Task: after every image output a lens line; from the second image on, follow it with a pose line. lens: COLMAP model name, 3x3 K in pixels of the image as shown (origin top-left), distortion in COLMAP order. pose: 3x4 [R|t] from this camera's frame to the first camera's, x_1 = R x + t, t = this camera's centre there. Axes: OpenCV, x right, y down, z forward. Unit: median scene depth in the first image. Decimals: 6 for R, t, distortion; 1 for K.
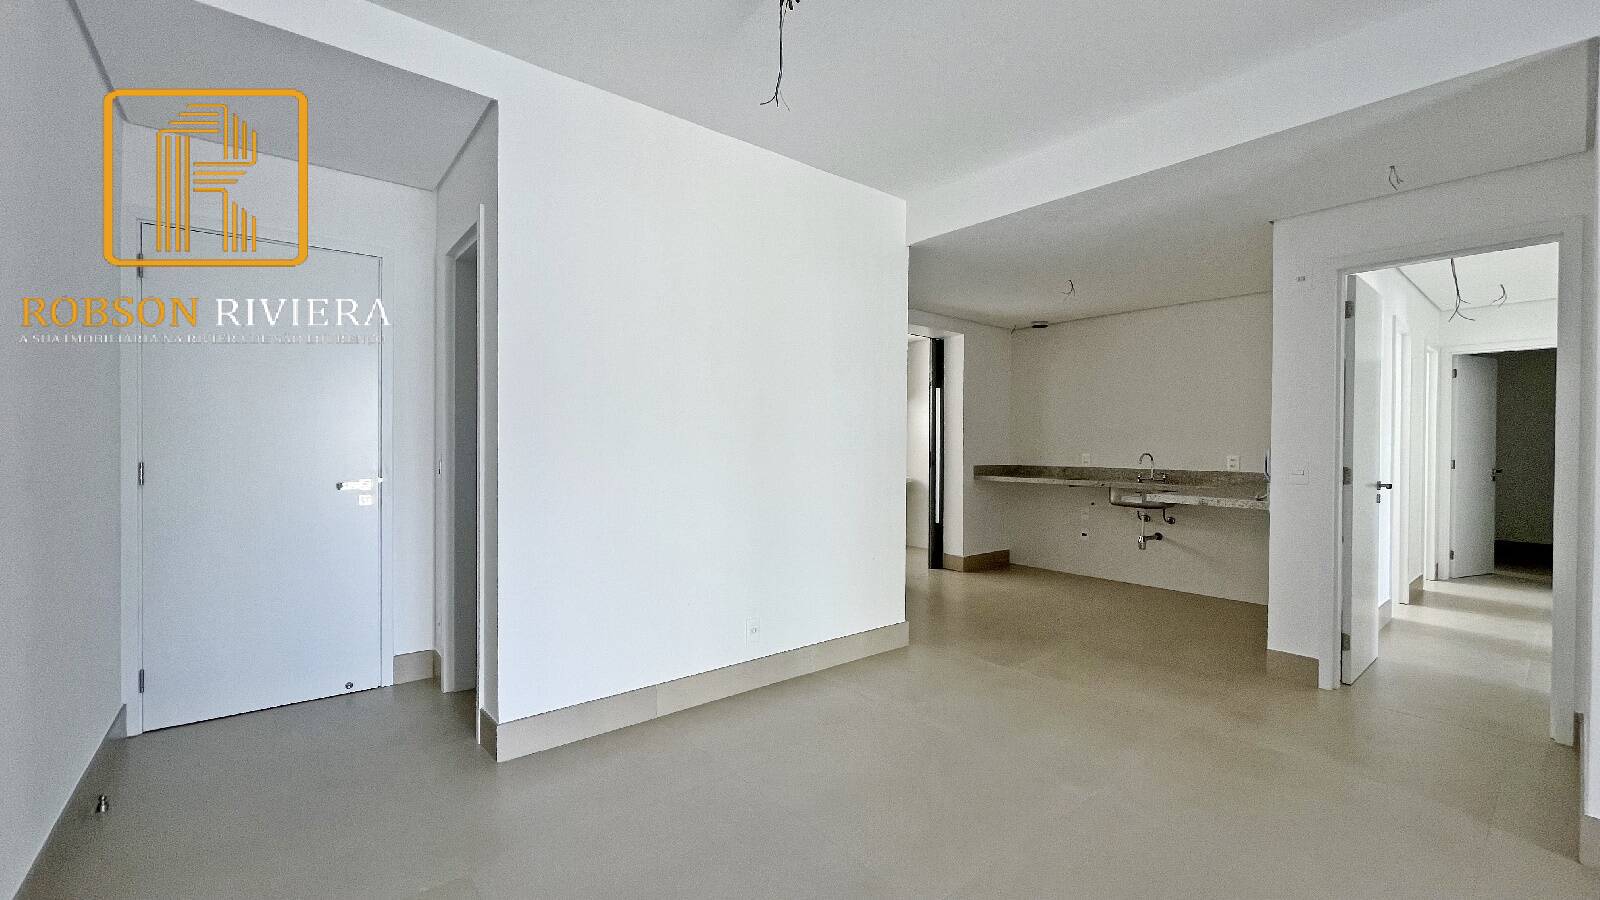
lens RADIAL K [[655.8, 0, 794.4], [0, 655.8, 447.3], [0, 0, 1]] dist [-0.003244, -0.001482]
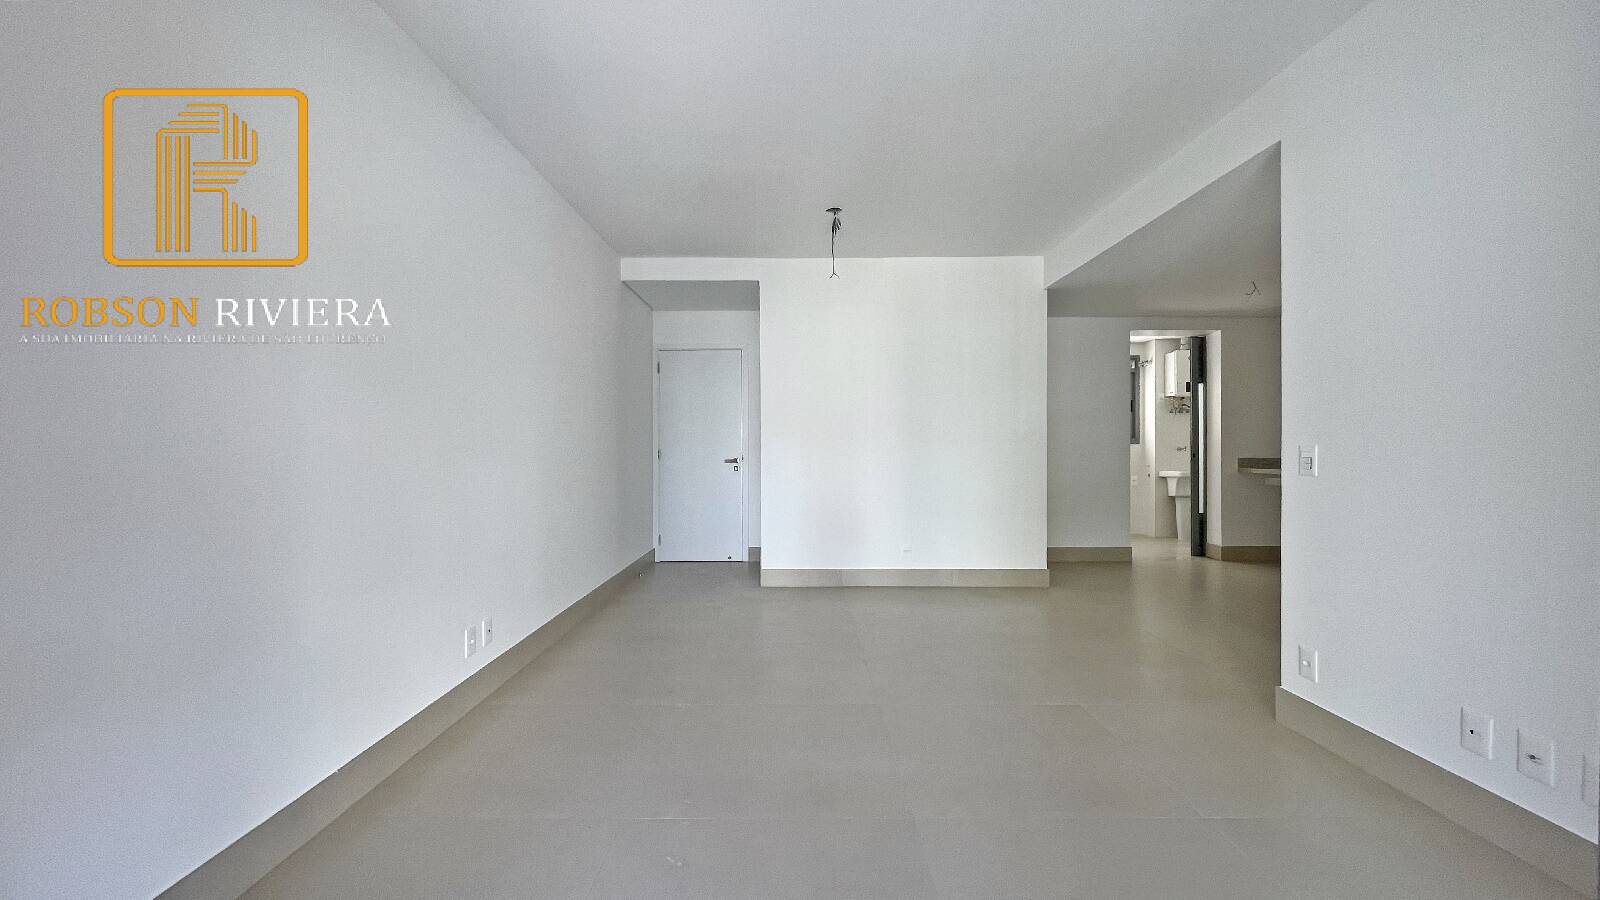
lens RADIAL K [[655.8, 0, 790.4], [0, 655.8, 444.8], [0, 0, 1]] dist [-0.003244, -0.001482]
pose [[0.759776, -0.010338, -0.650103, 0.418089], [0.004160, 0.999930, -0.011039, 0.015530], [0.650172, 0.005683, 0.759766, -0.231769]]
